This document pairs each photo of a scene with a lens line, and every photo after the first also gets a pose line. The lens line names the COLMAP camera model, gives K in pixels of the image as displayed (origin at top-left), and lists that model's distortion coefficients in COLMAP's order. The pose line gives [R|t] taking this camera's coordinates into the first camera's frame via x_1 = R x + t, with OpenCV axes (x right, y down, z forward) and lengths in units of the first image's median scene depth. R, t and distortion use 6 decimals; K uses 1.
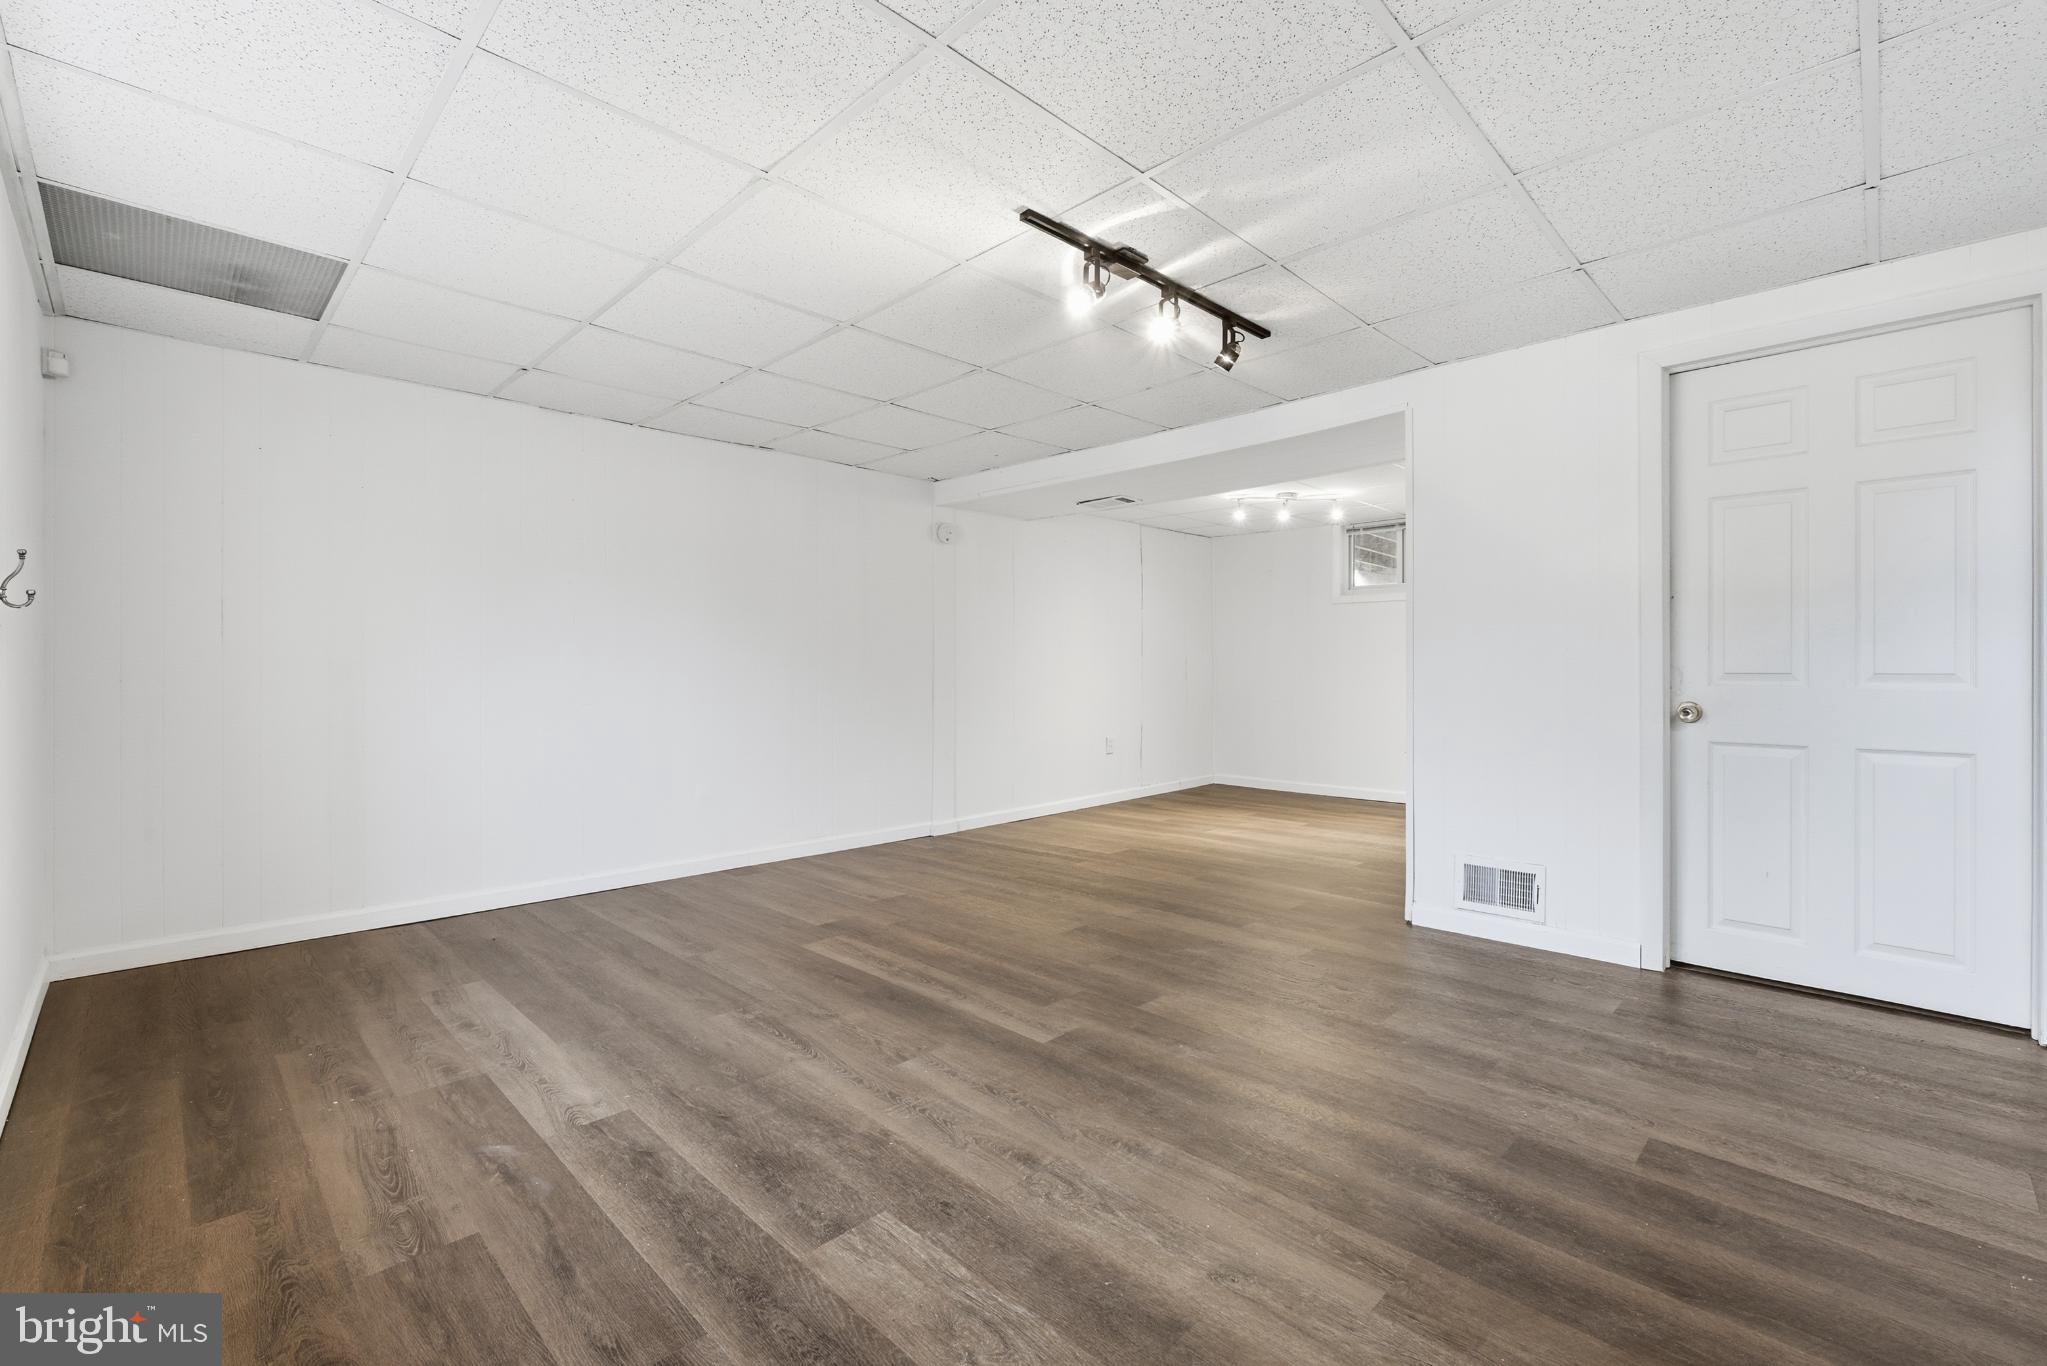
lens RADIAL K [[882.1, 0, 1029.4], [0, 882.1, 668.0], [0, 0, 1]] dist [0.000383, 0.000468]
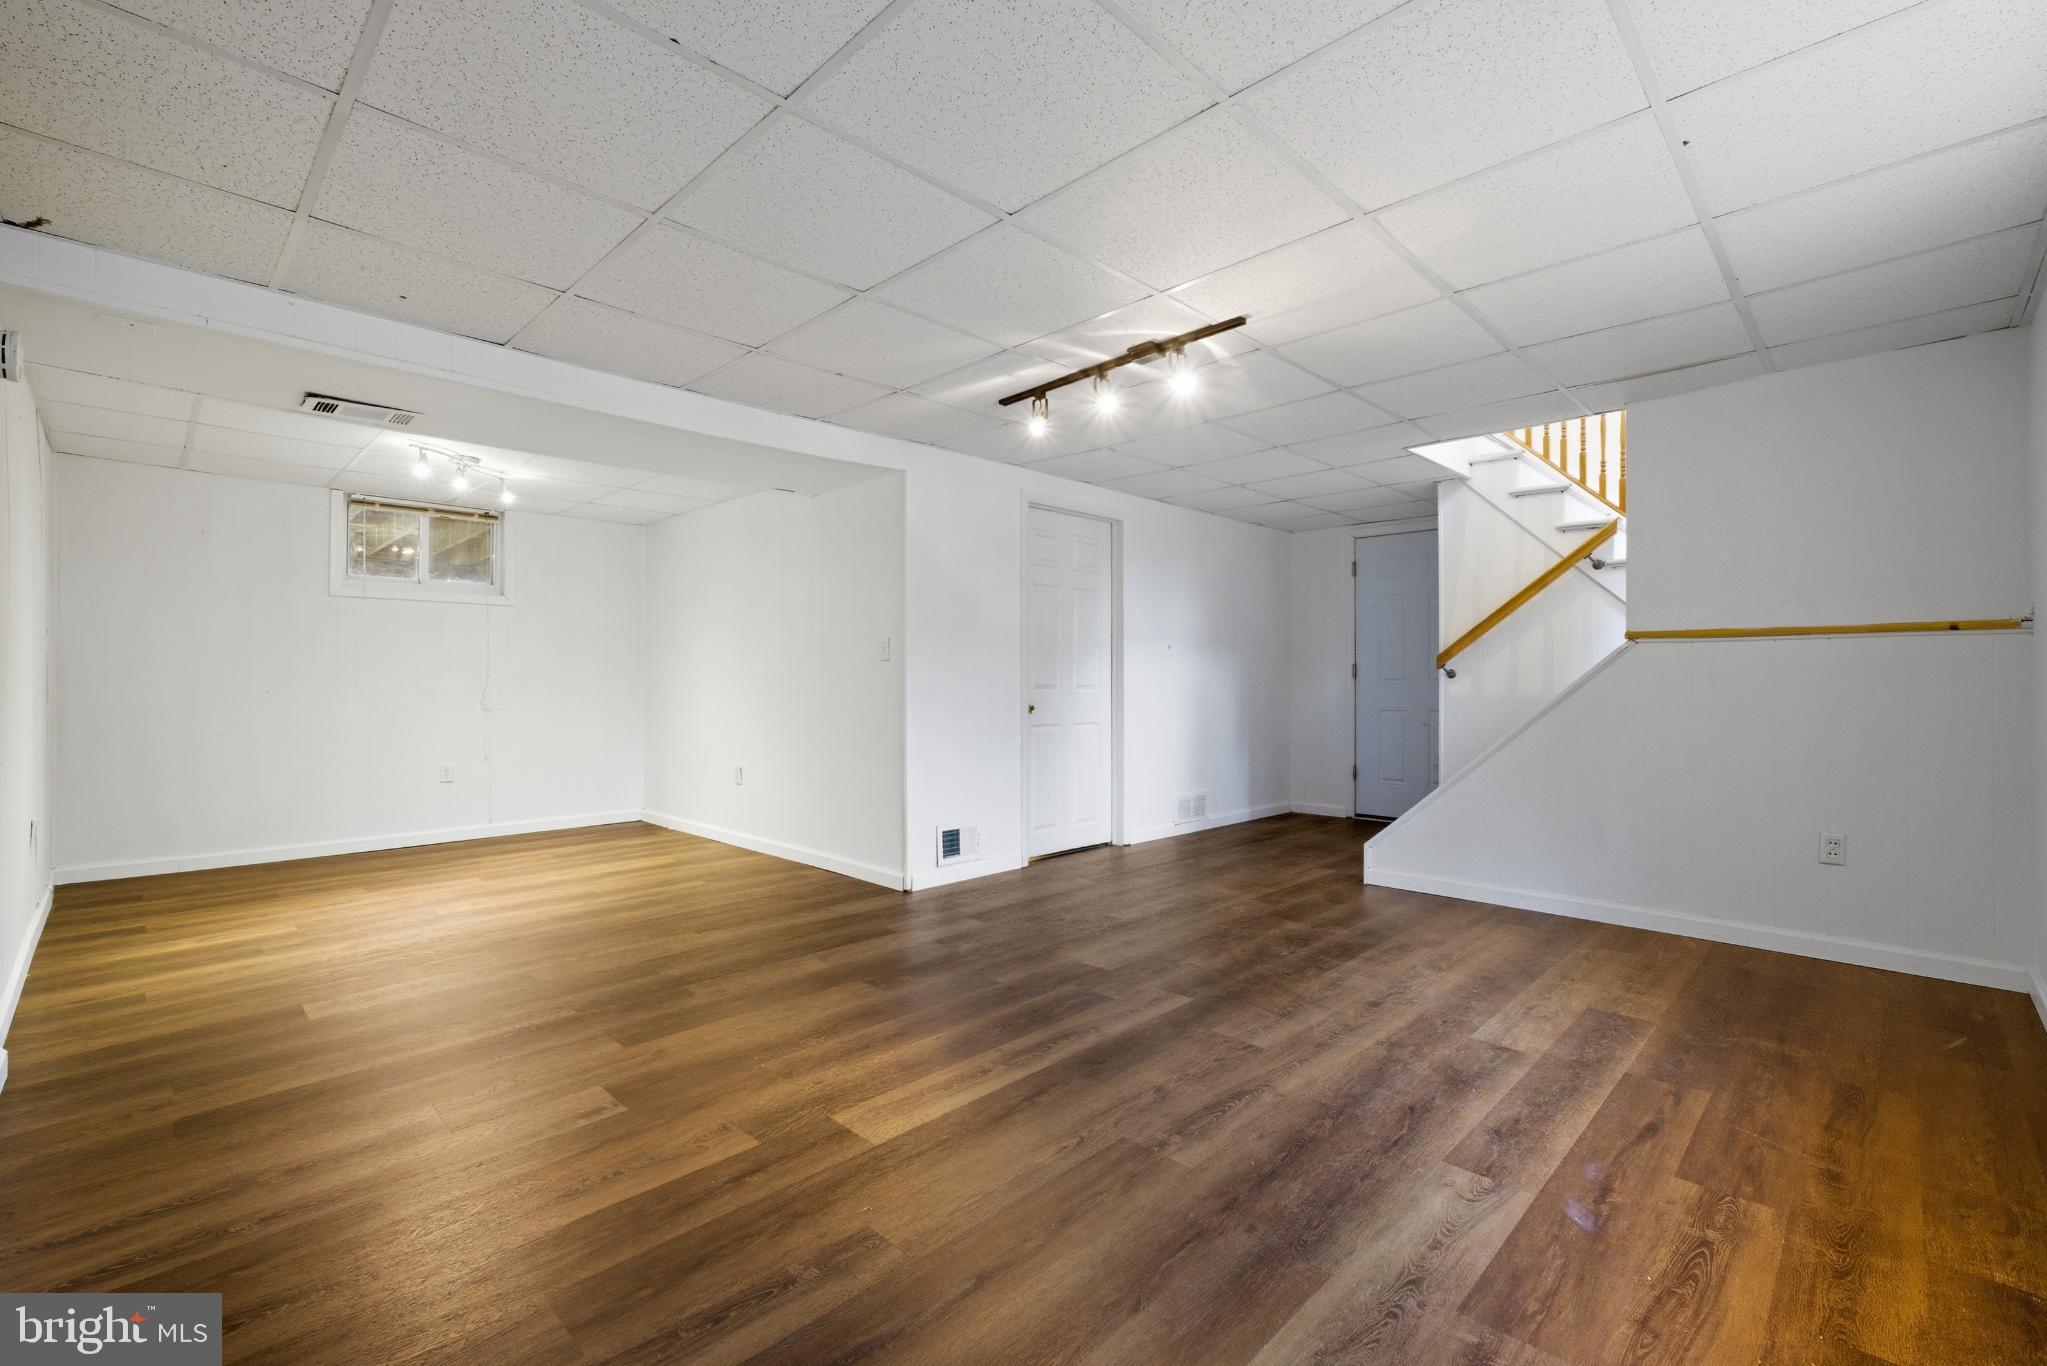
lens RADIAL K [[882.1, 0, 1029.2], [0, 882.1, 693.3], [0, 0, 1]] dist [0.000383, 0.000468]
pose [[-0.006854, -0.007039, 0.999952, -1.493727], [-0.006260, 0.999956, 0.006997, 0.003735], [-0.999957, -0.006212, -0.006898, 1.566978]]
